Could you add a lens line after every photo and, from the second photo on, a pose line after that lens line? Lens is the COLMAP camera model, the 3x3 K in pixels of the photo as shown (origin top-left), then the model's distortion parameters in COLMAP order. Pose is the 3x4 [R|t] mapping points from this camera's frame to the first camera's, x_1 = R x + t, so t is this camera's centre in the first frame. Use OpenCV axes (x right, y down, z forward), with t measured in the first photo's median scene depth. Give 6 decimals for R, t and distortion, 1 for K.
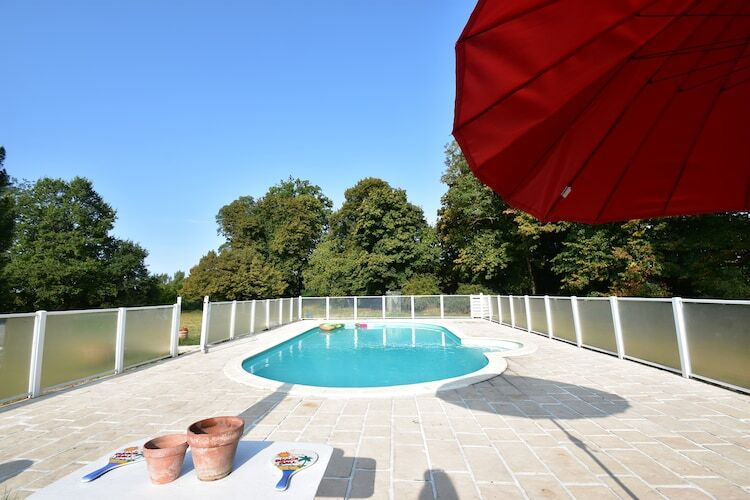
lens RADIAL K [[331.9, 0, 359.8], [0, 331.9, 259.3], [0, 0, 1]] dist [0.000139, 0.000040]
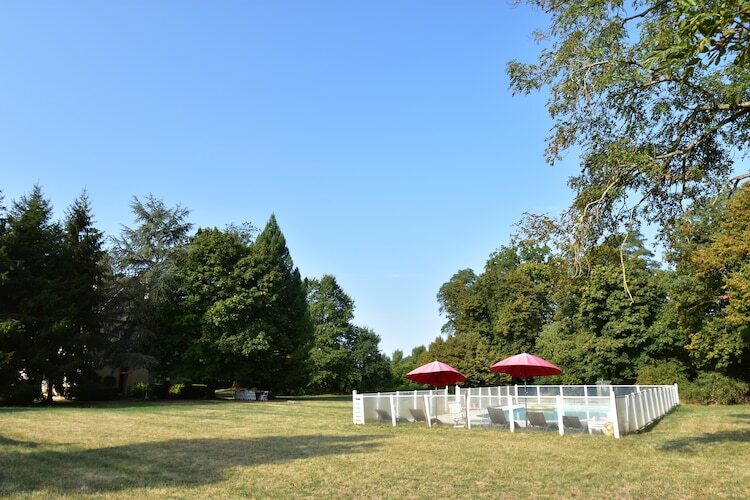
lens RADIAL K [[461.5, 0, 375.0], [0, 461.5, 250.0], [0, 0, 1]] dist [-0.021082, 0.000005]
pose [[0.862479, -0.126041, -0.490147, 0.157725], [0.044085, 0.983521, -0.175338, -0.061778], [0.504169, 0.129617, 0.853823, -0.470243]]
